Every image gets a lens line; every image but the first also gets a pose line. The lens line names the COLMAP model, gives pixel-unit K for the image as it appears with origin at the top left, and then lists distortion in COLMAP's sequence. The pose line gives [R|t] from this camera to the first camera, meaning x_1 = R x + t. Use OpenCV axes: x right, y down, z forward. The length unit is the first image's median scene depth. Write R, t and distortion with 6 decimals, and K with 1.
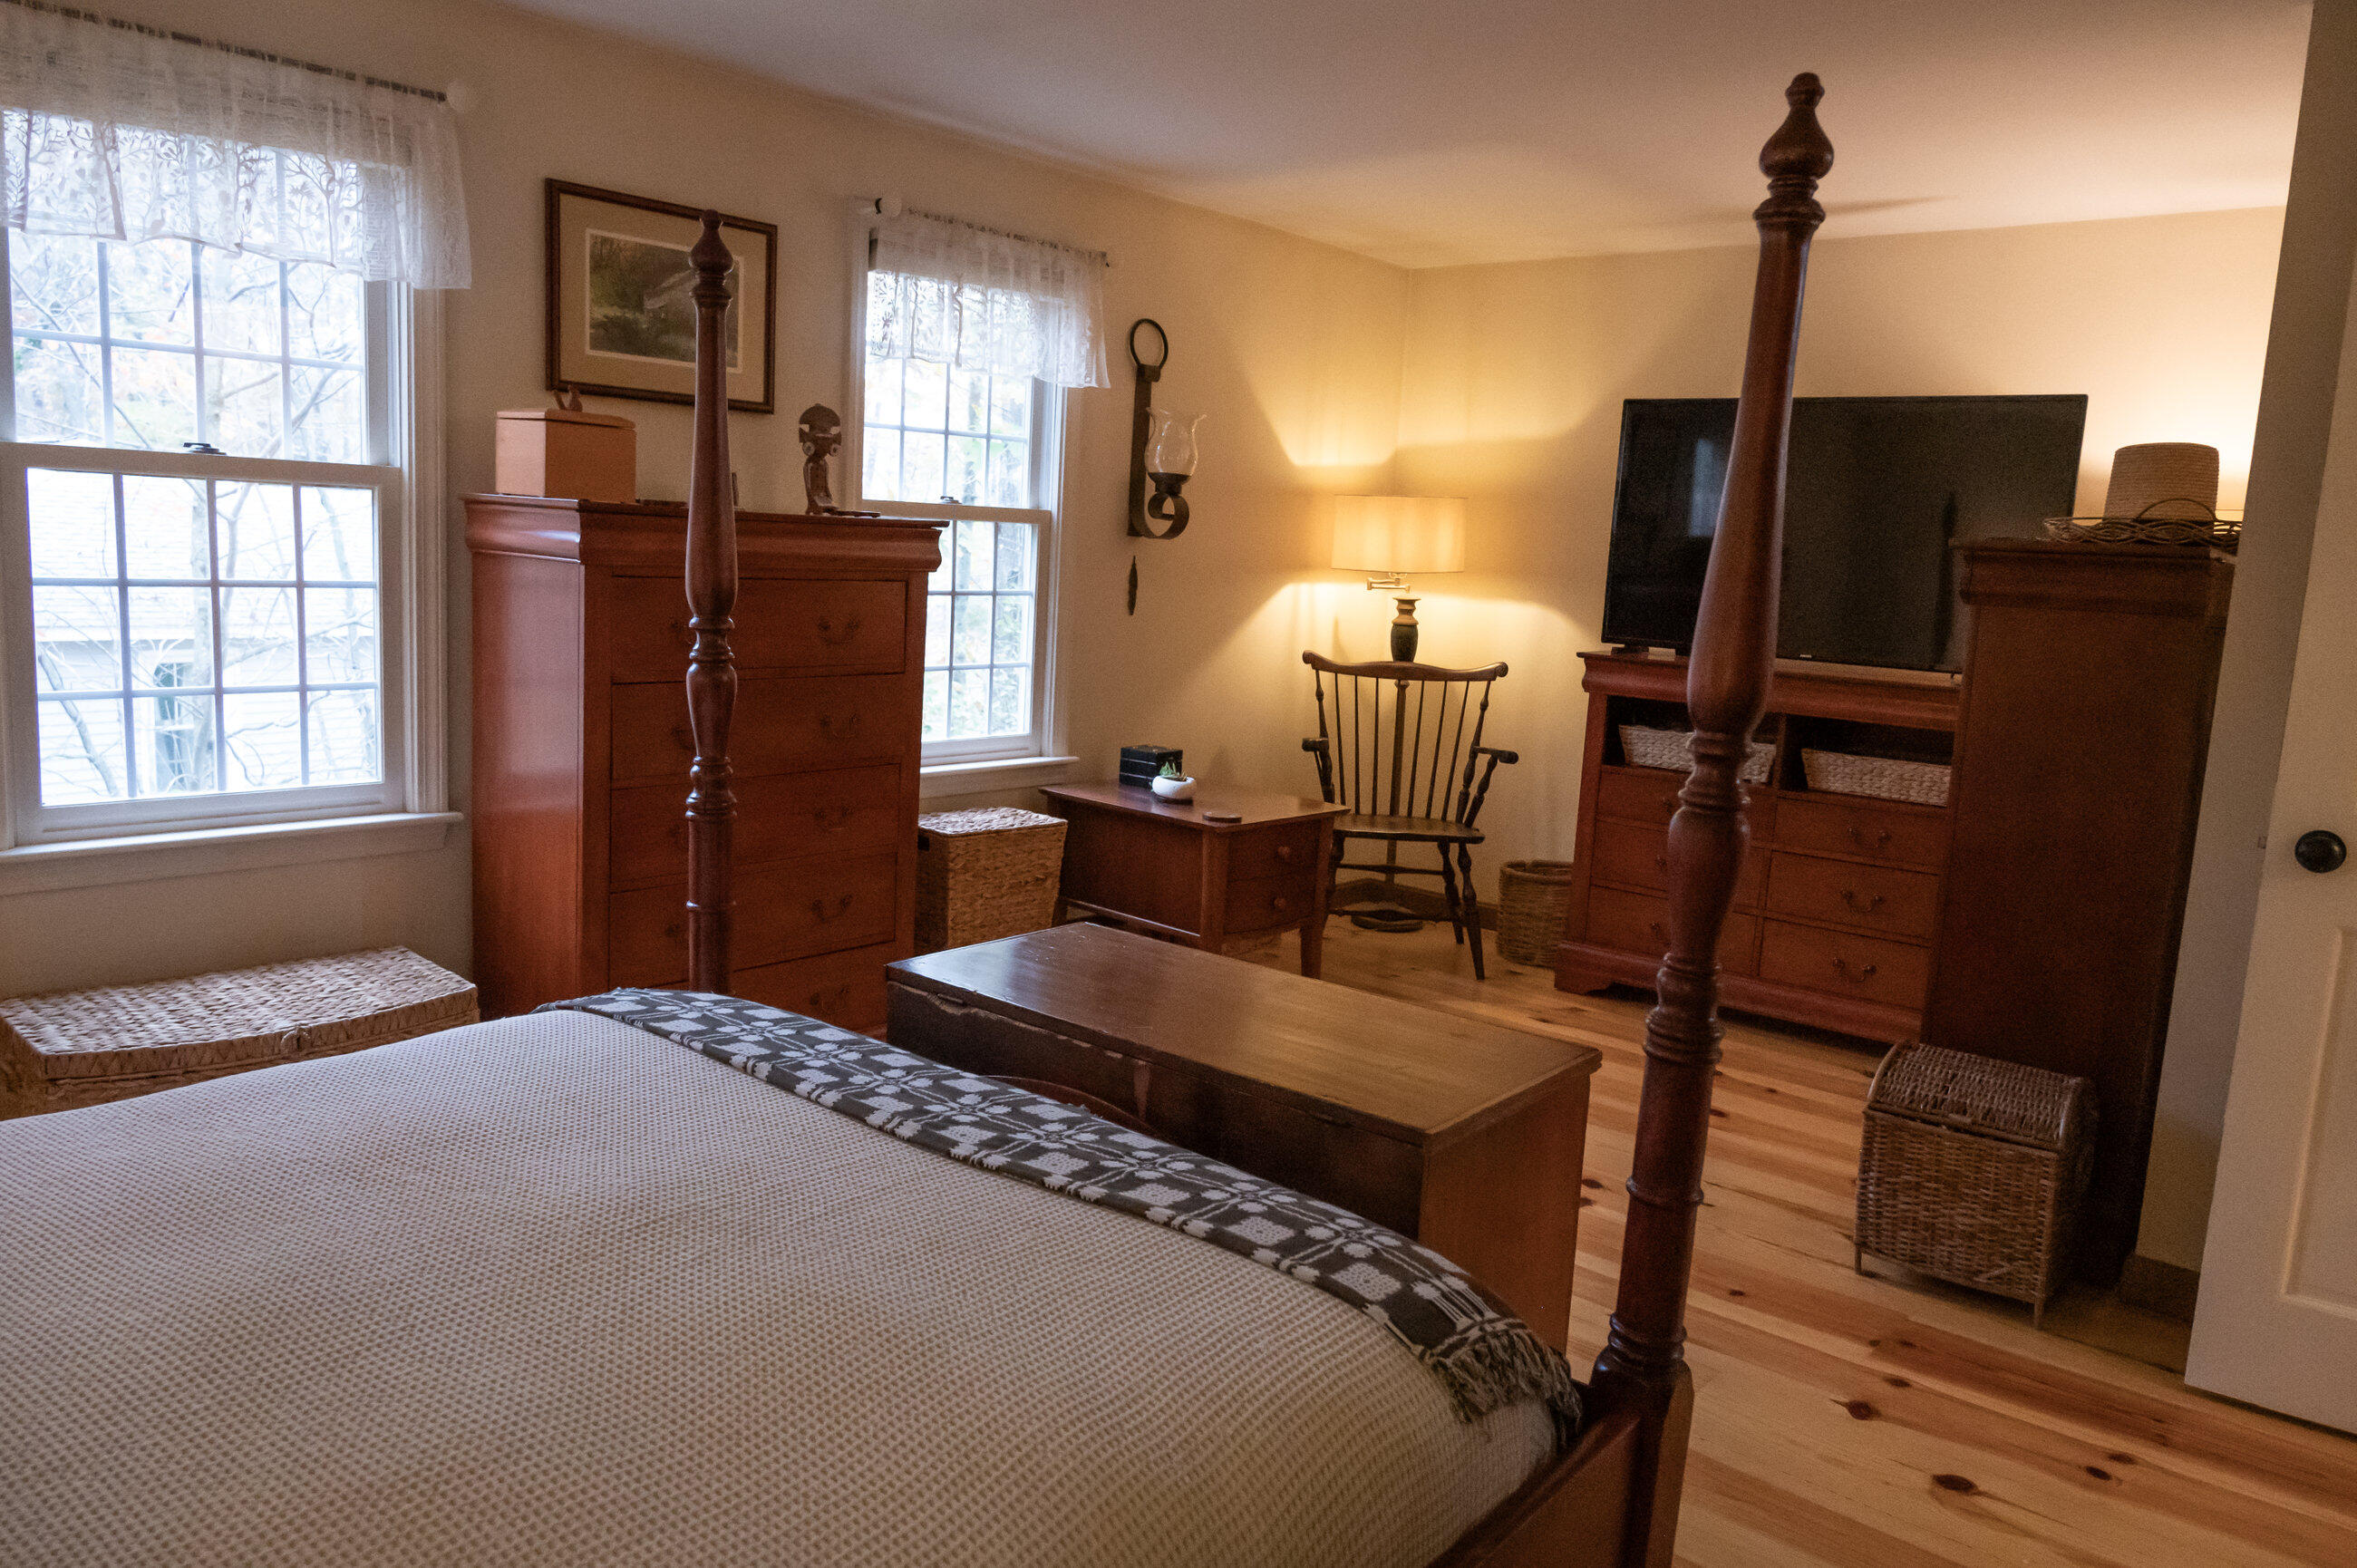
lens RADIAL K [[1612.1, 0, 1184.9], [0, 1612.1, 776.2], [0, 0, 1]] dist [-0.005760, -0.006082]
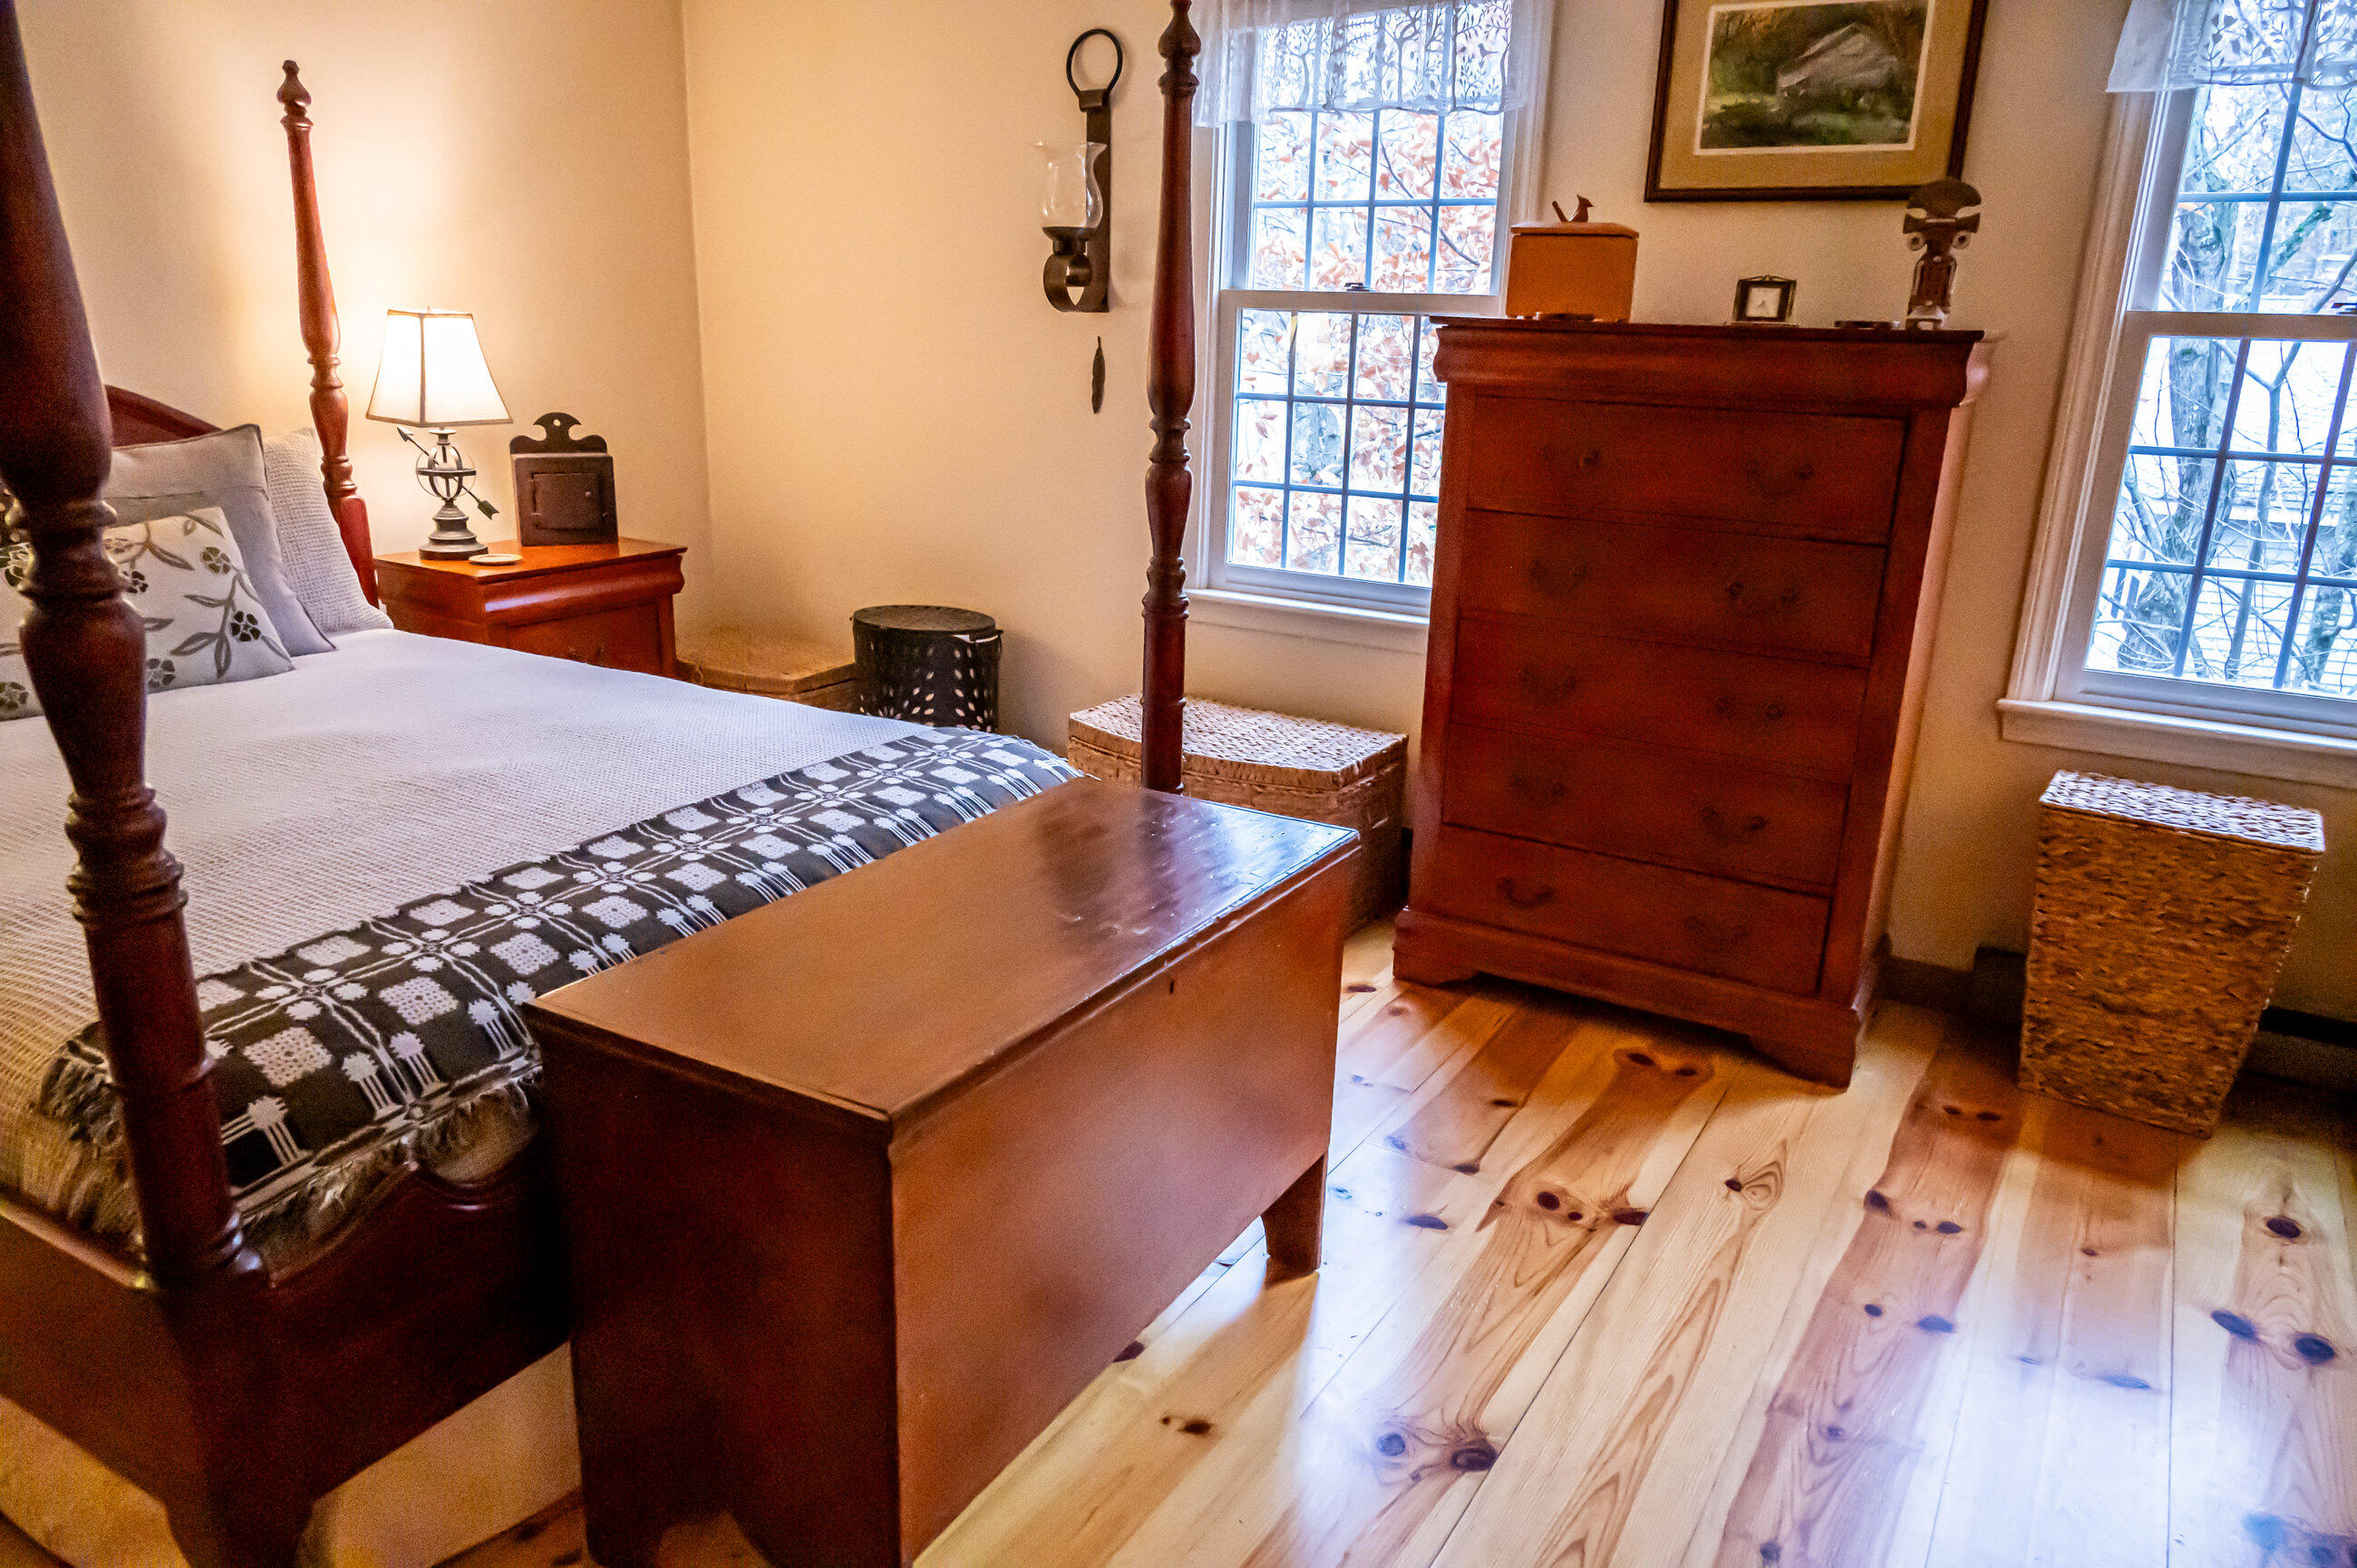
lens RADIAL K [[1612.1, 0, 1180.7], [0, 1612.1, 781.4], [0, 0, 1]] dist [-0.005760, -0.006082]
pose [[0.145069, 0.228684, -0.962631, 0.525192], [-0.165840, 0.964779, 0.204202, -0.061578], [0.975424, 0.130019, 0.177884, 0.606647]]
